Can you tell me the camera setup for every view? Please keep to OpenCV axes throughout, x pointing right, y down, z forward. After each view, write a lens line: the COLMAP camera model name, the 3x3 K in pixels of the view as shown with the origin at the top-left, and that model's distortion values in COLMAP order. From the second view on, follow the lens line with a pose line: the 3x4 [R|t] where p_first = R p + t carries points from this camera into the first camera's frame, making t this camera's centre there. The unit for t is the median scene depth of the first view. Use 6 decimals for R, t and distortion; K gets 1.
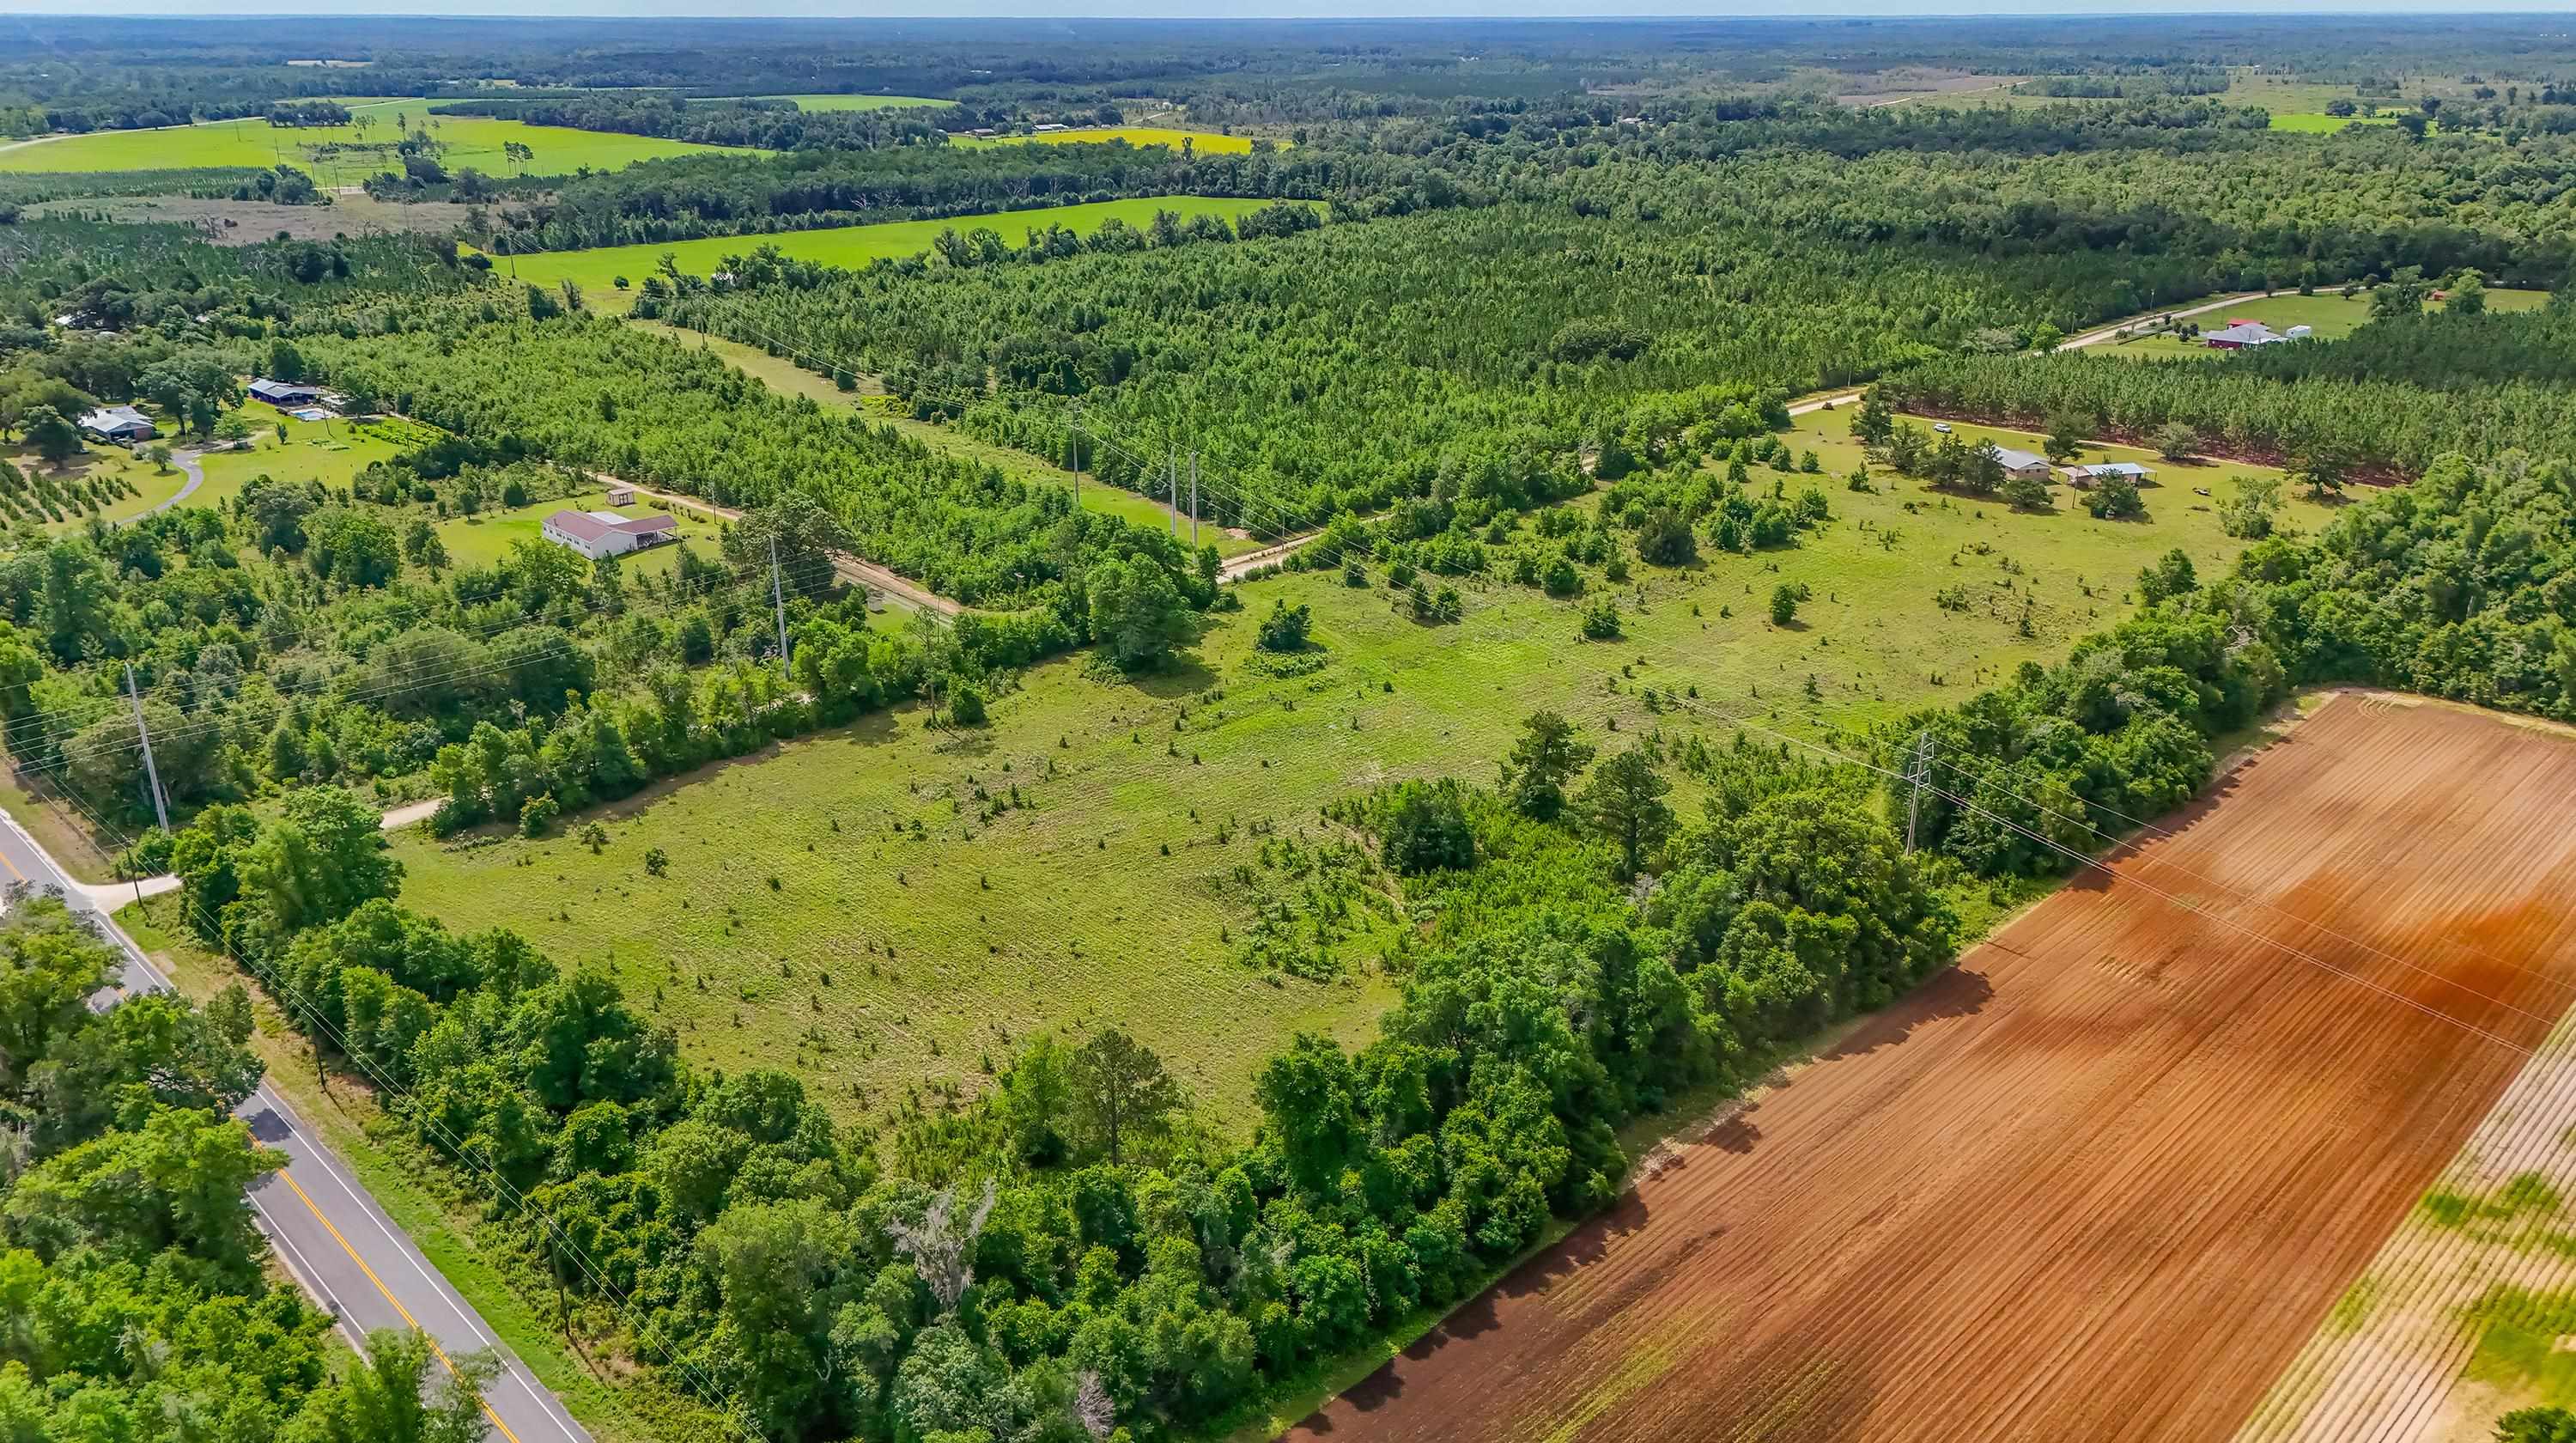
lens RADIAL K [[1867.9, 0, 1288.0], [0, 1867.9, 721.5], [0, 0, 1]] dist [0.006826, -0.057850]
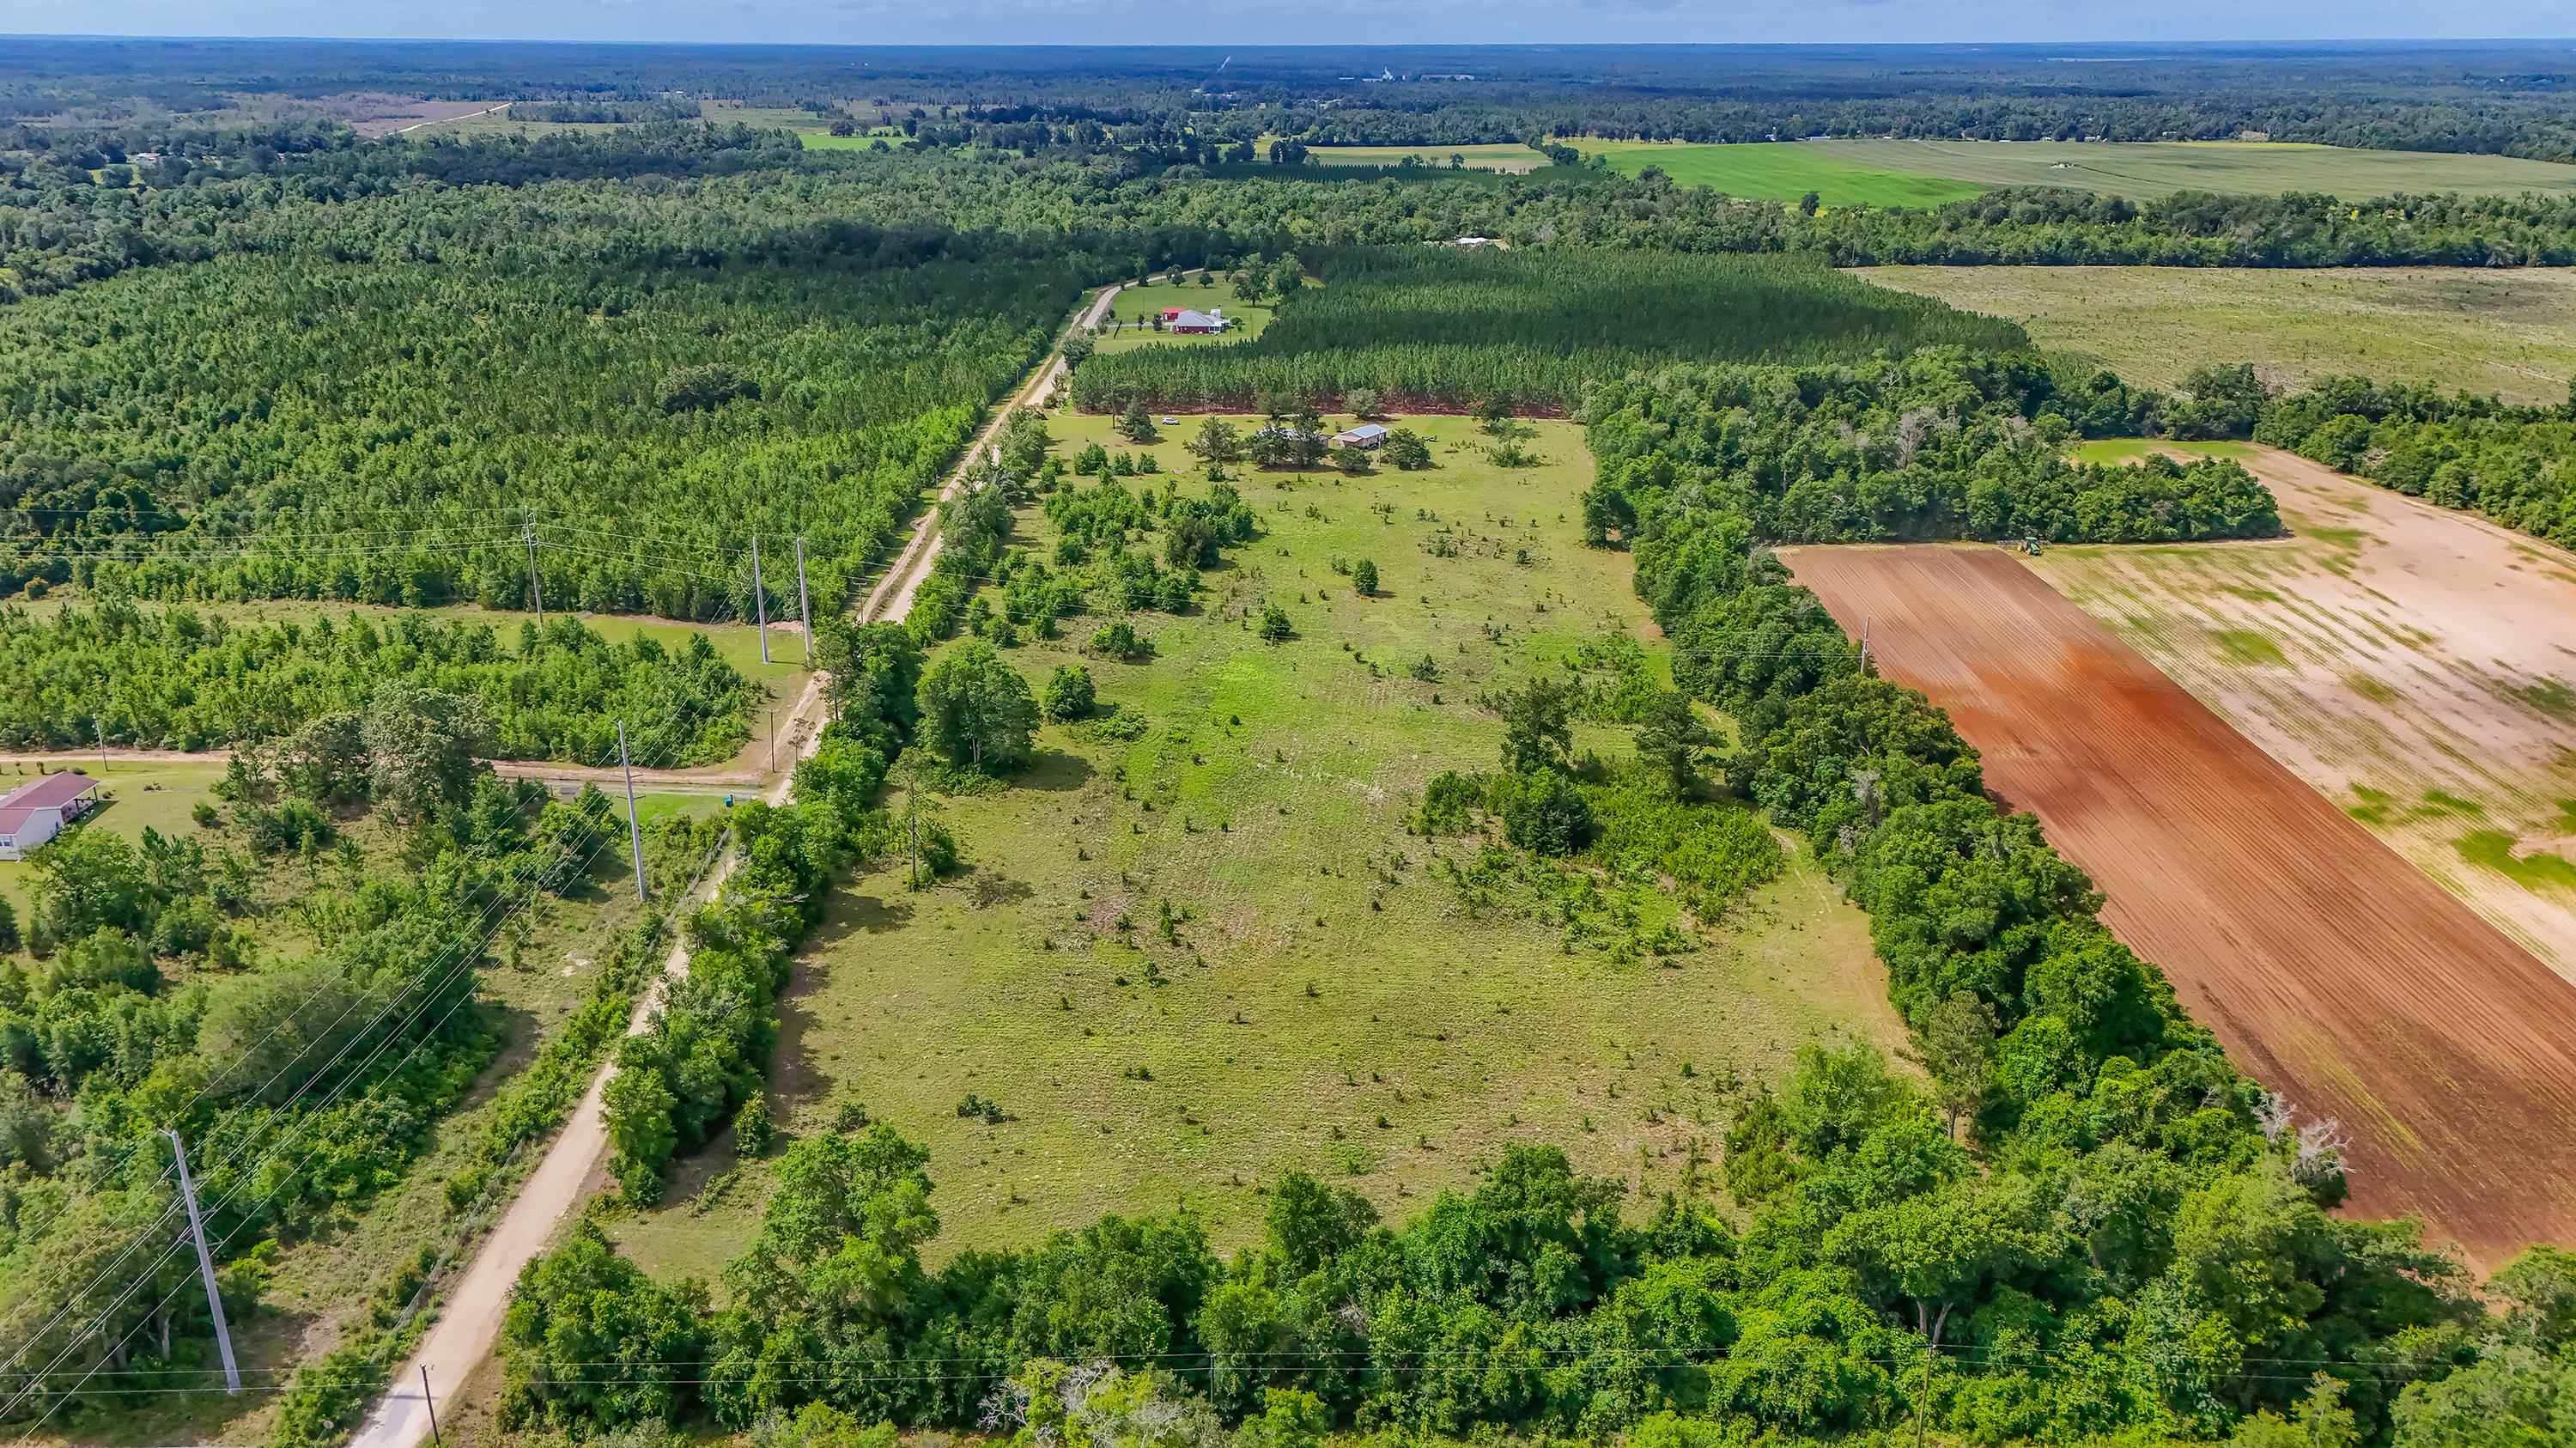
lens RADIAL K [[1840.5, 0, 1288.0], [0, 1840.5, 724.0], [0, 0, 1]] dist [0.051014, -0.052274]
pose [[0.700017, -0.238386, 0.673163, -0.613329], [0.244800, 0.965627, 0.087390, -0.099836], [-0.670857, 0.103616, 0.734312, 0.274807]]
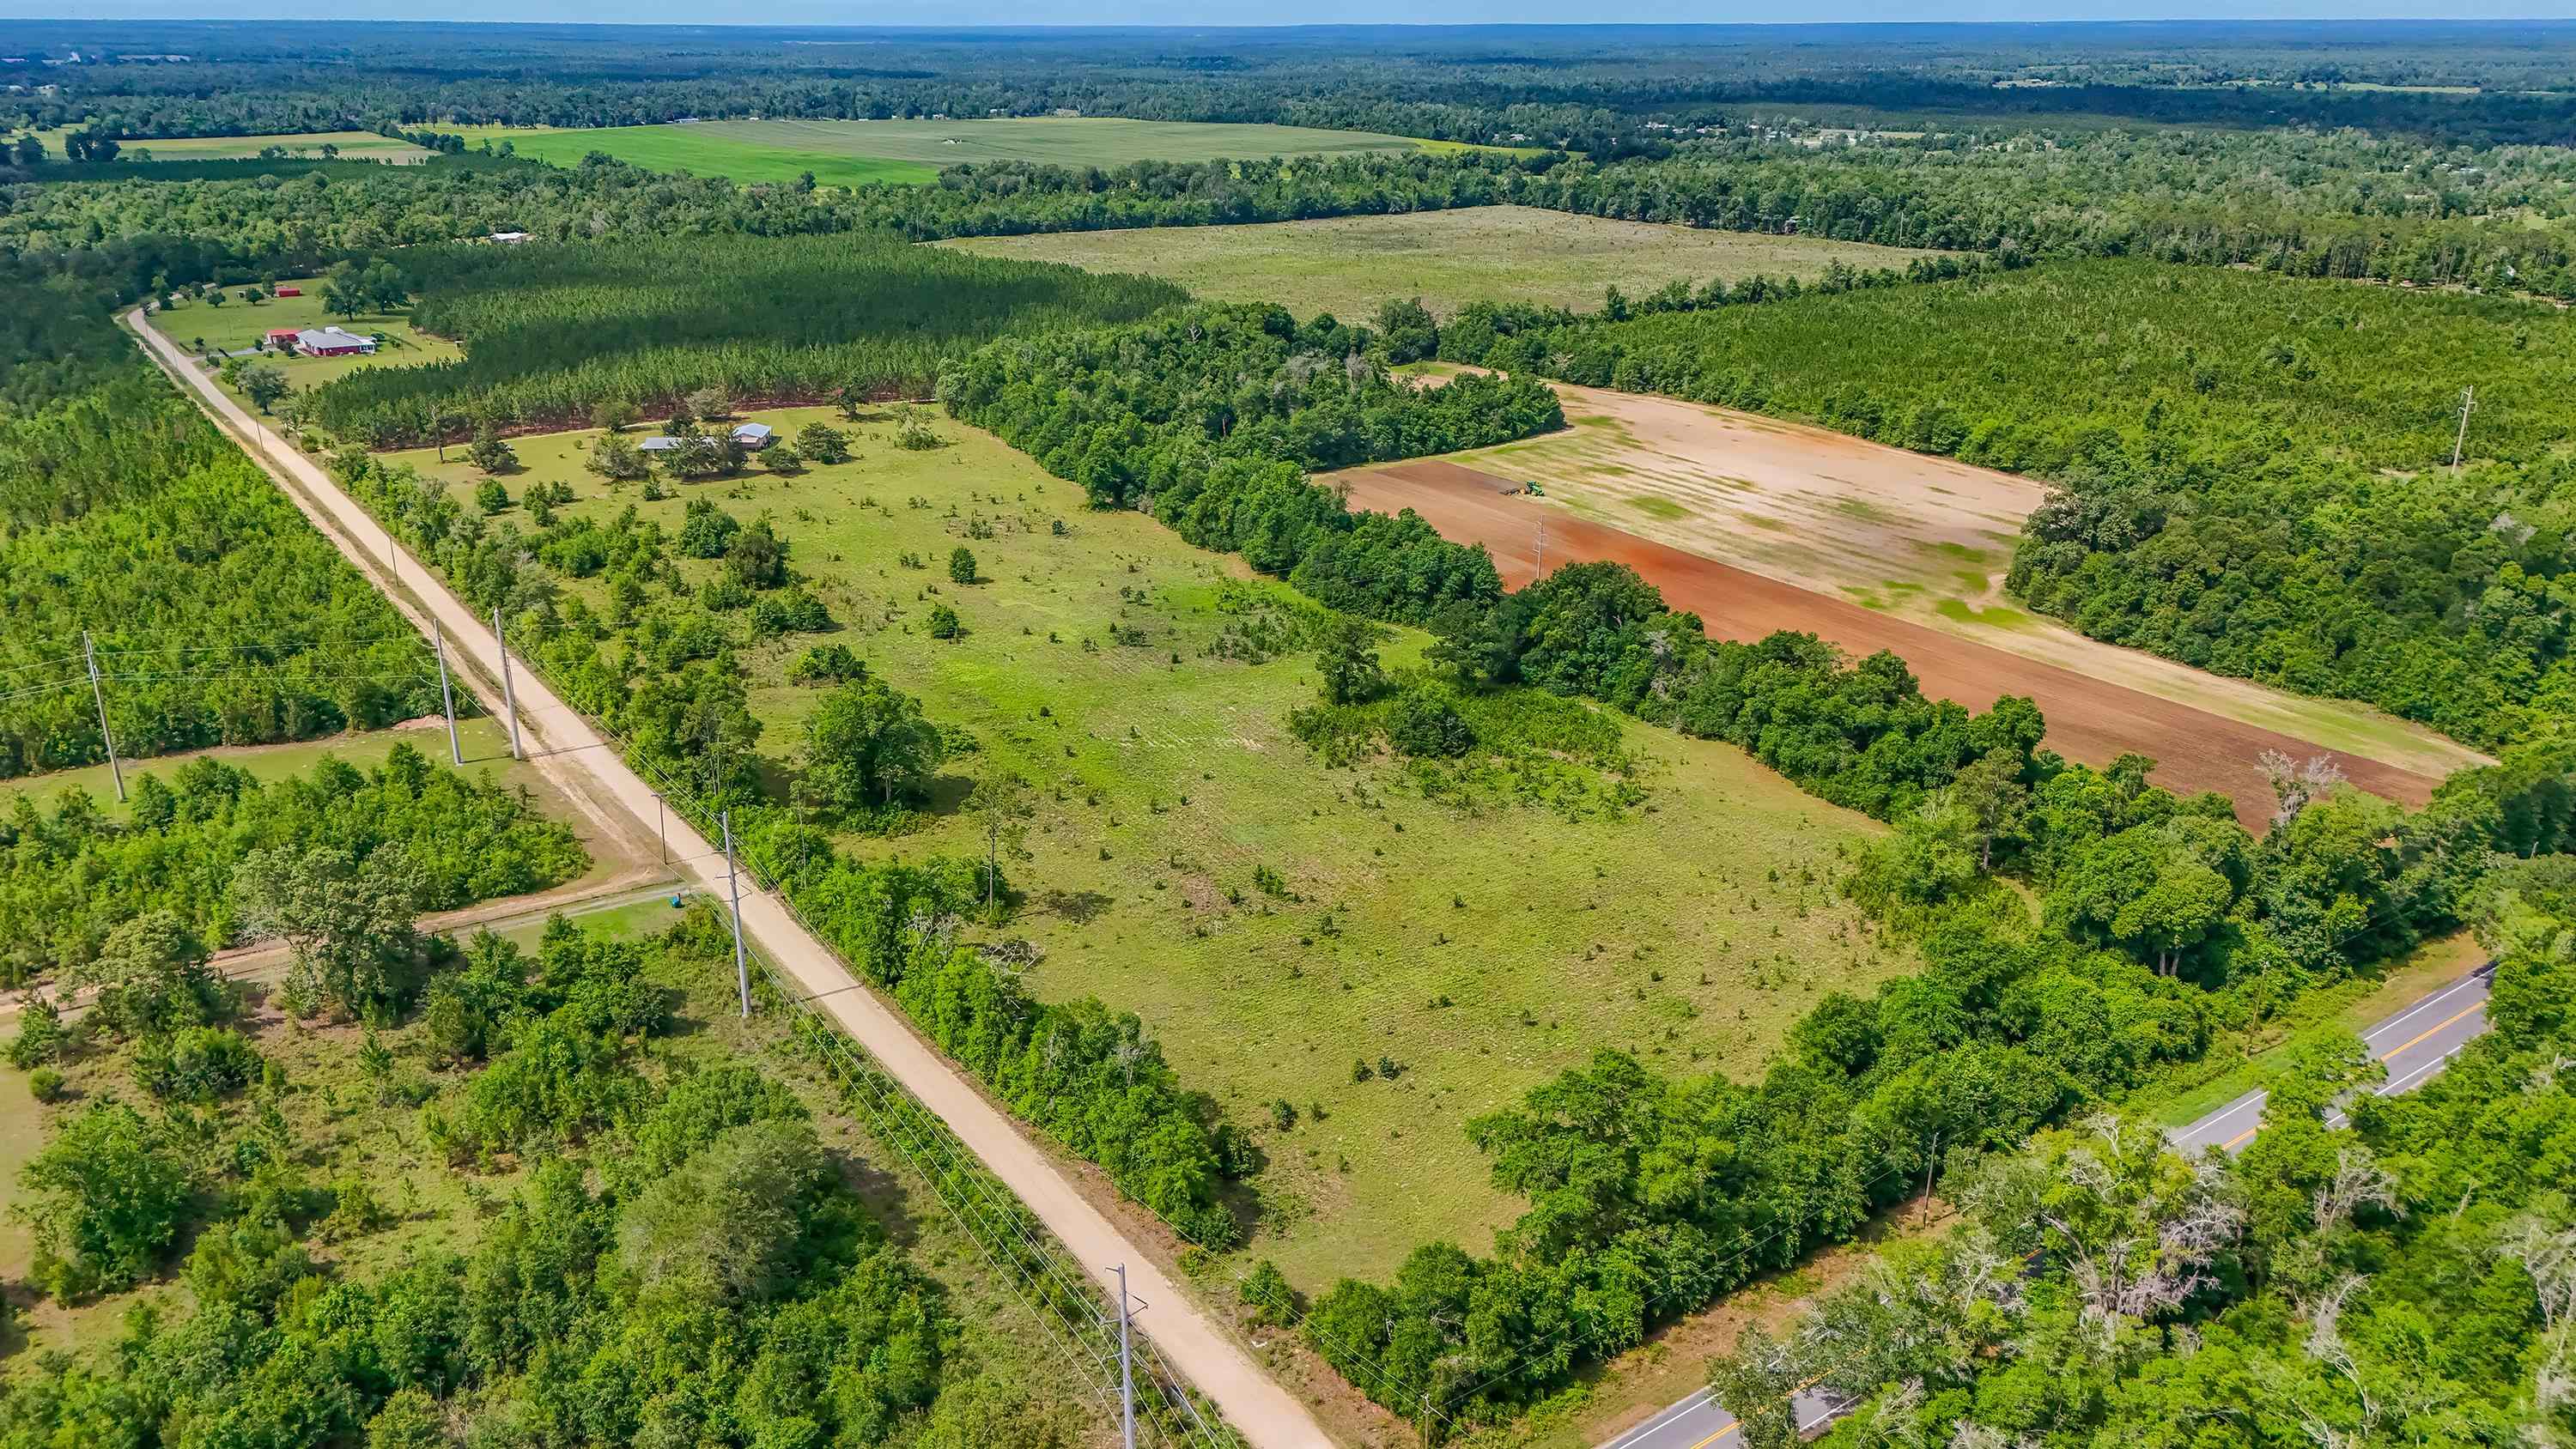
lens RADIAL K [[1840.0, 0, 1288.0], [0, 1840.0, 724.5], [0, 0, 1]] dist [0.051014, -0.052274]
pose [[0.158933, -0.340102, 0.926861, -0.863907], [0.342309, 0.899543, 0.271381, -0.242330], [-0.926048, 0.274141, 0.259387, 0.662234]]
